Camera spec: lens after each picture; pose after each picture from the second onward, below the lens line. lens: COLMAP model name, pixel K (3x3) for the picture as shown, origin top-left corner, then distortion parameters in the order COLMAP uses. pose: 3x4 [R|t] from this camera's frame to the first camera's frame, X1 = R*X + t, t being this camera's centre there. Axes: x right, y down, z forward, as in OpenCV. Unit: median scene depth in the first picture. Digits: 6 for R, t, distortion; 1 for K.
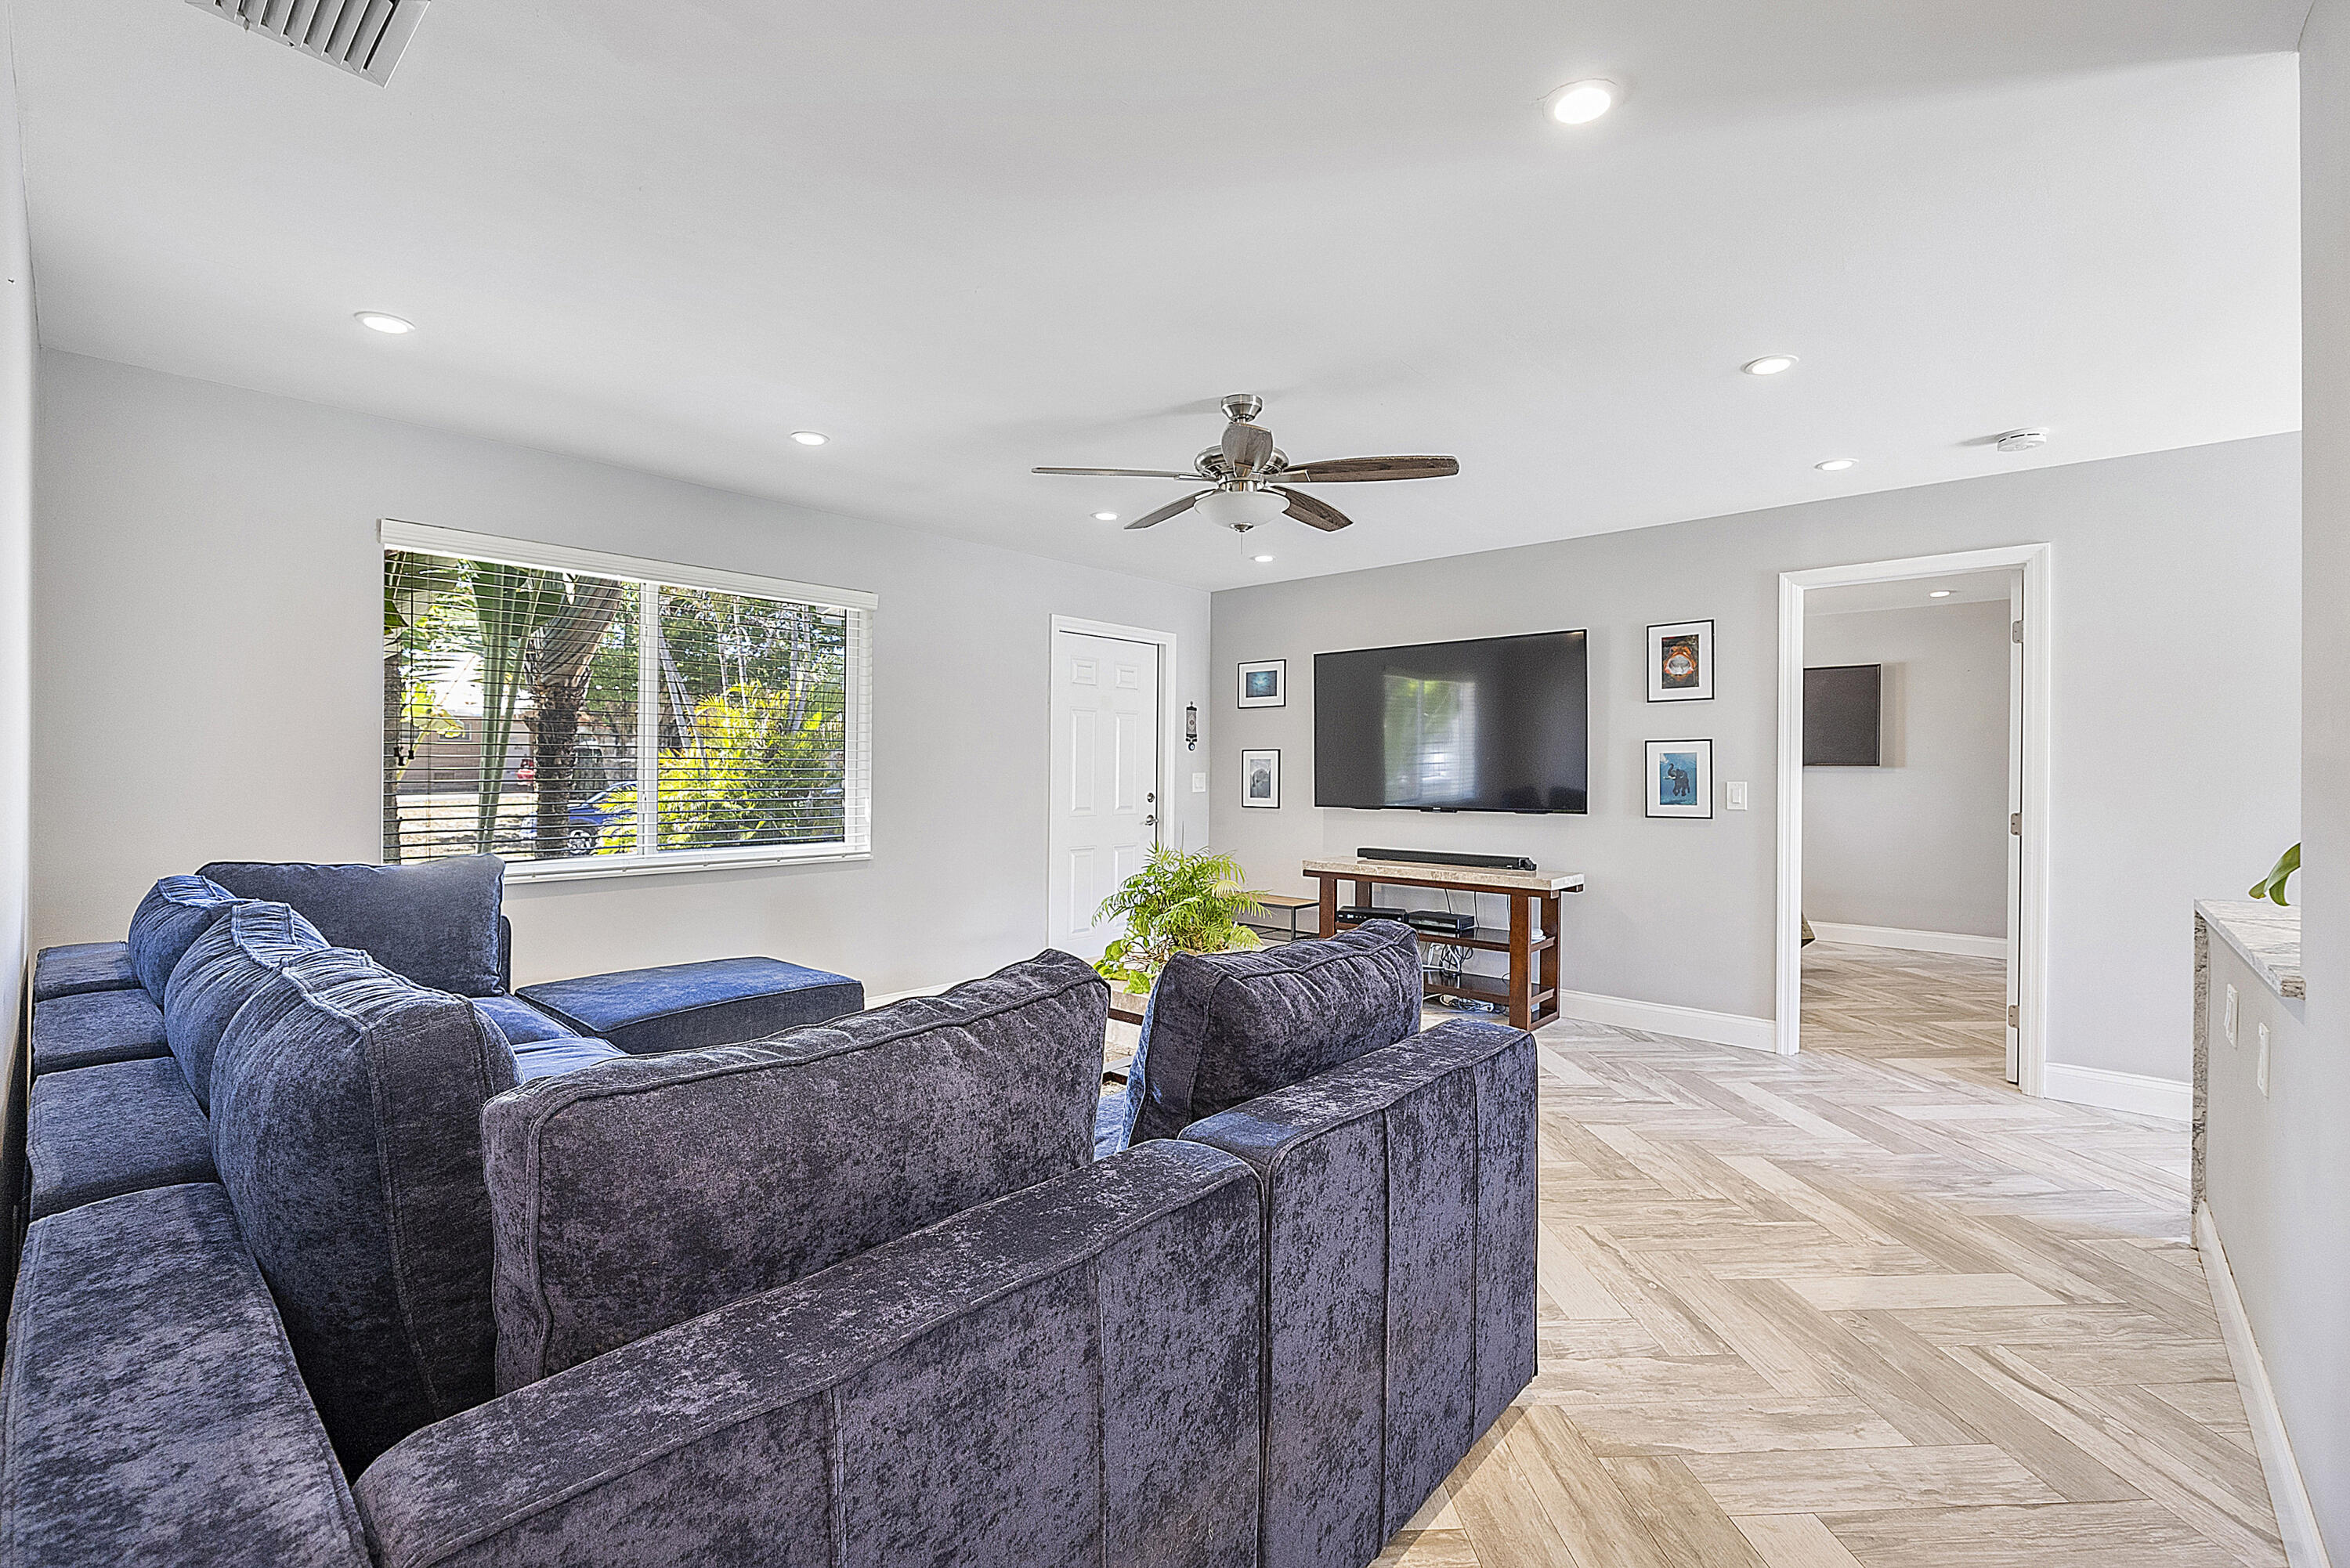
lens RADIAL K [[1006.0, 0, 1169.4], [0, 1006.0, 778.7], [0, 0, 1]] dist [-0.000438, -0.000070]
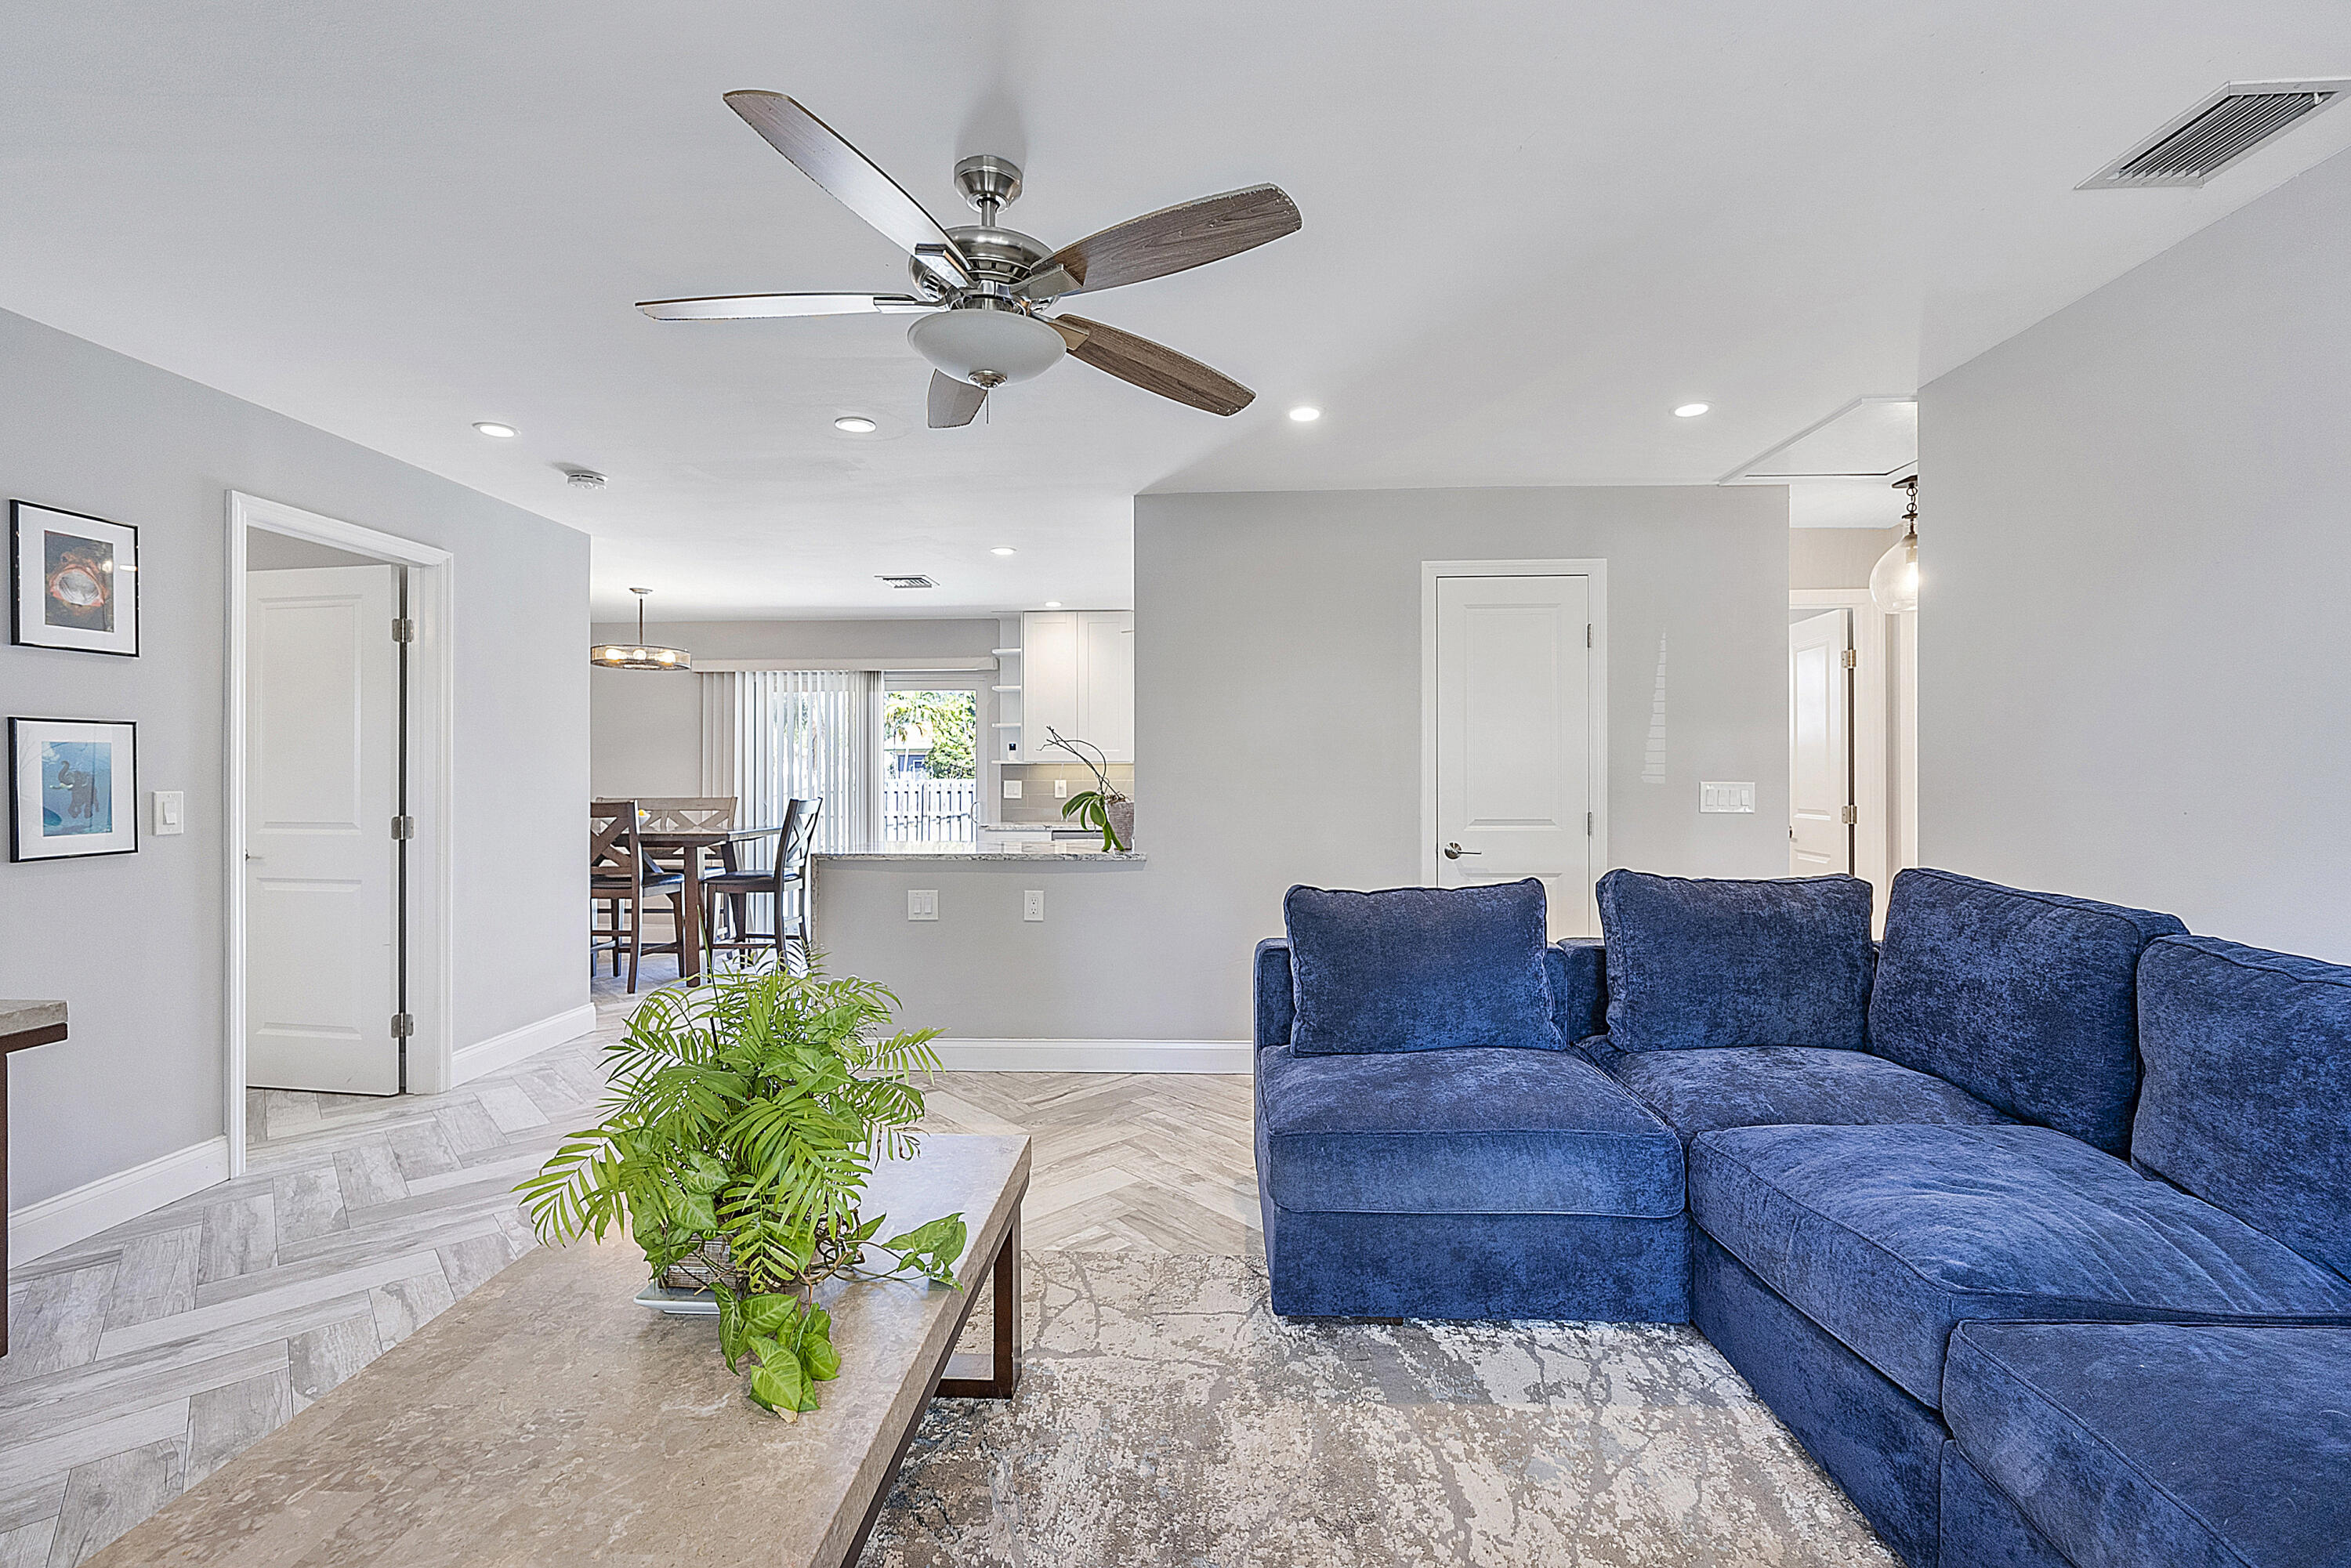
lens RADIAL K [[1006.5, 0, 1169.9], [0, 1006.5, 778.7], [0, 0, 1]] dist [-0.000438, -0.000070]
pose [[-0.635254, -0.005144, 0.772286, -0.329496], [0.004106, 0.999941, 0.010038, -0.008287], [-0.772293, 0.009548, -0.635195, 0.895664]]
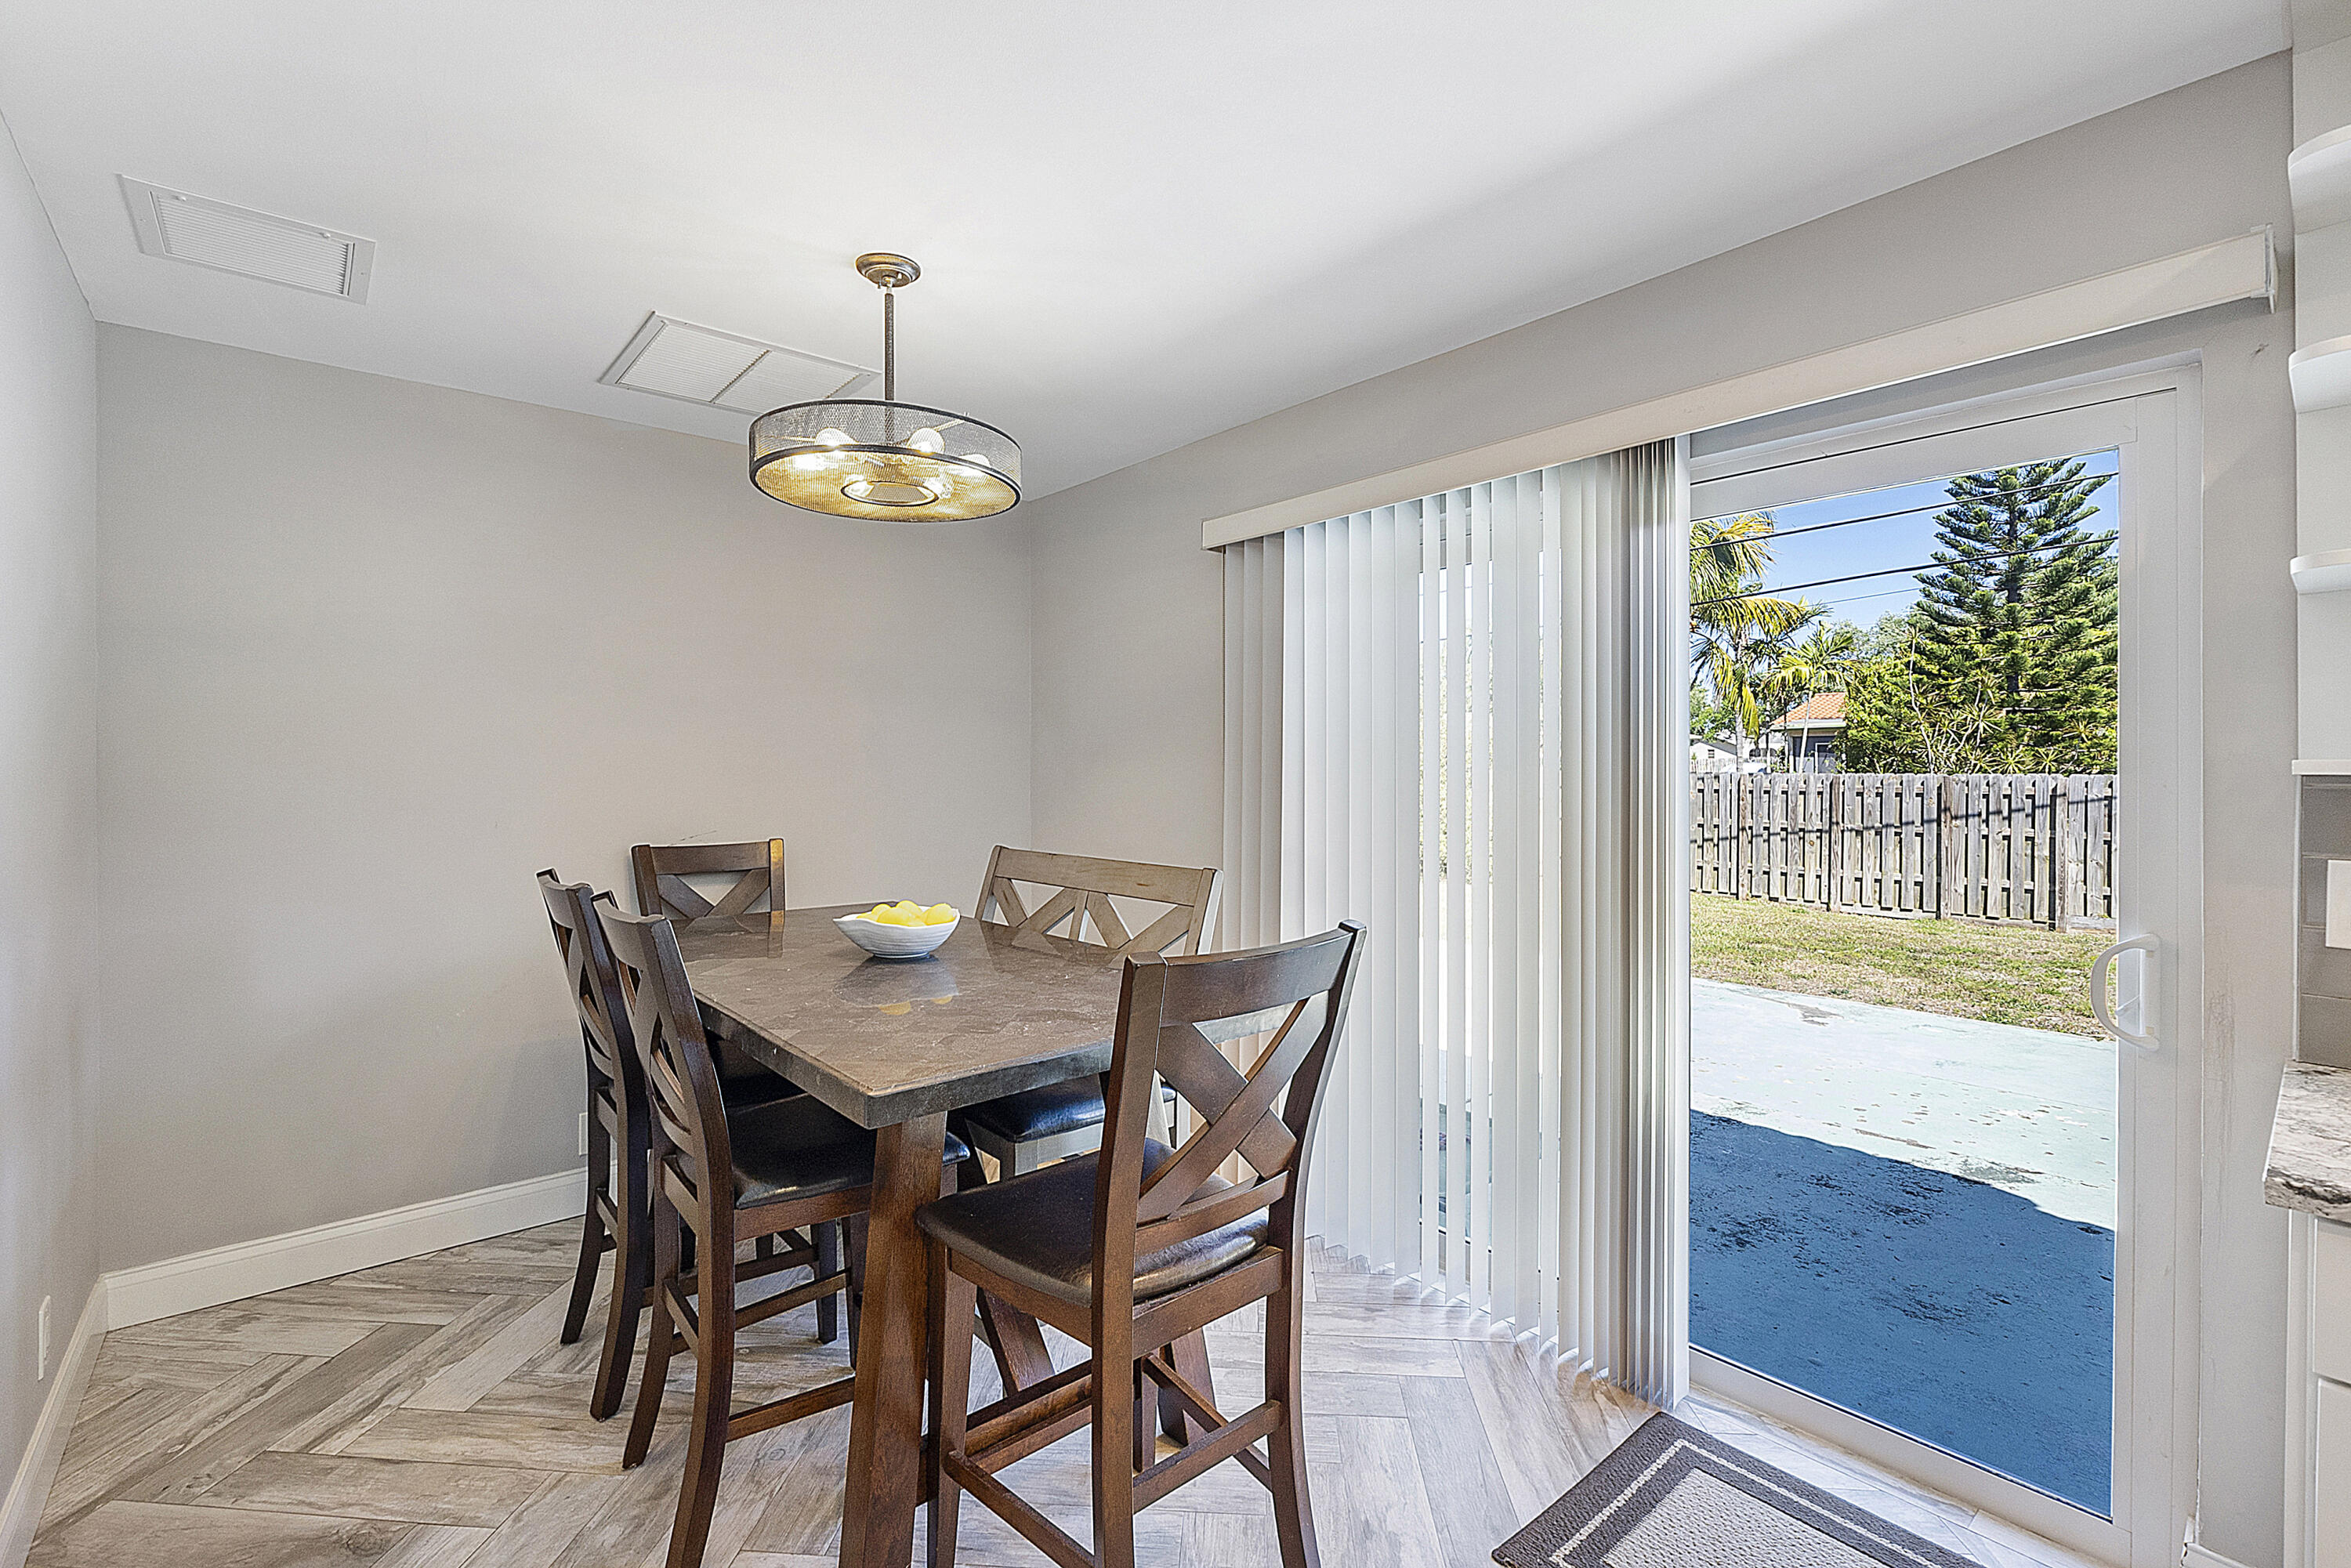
lens RADIAL K [[1008.7, 0, 1170.0], [0, 1008.7, 750.8], [0, 0, 1]] dist [-0.001386, -0.000367]
pose [[0.129970, 0.007429, 0.991490, 0.705414], [0.008976, 0.999922, -0.008669, -0.025206], [-0.991477, 0.010026, 0.129893, 0.407848]]
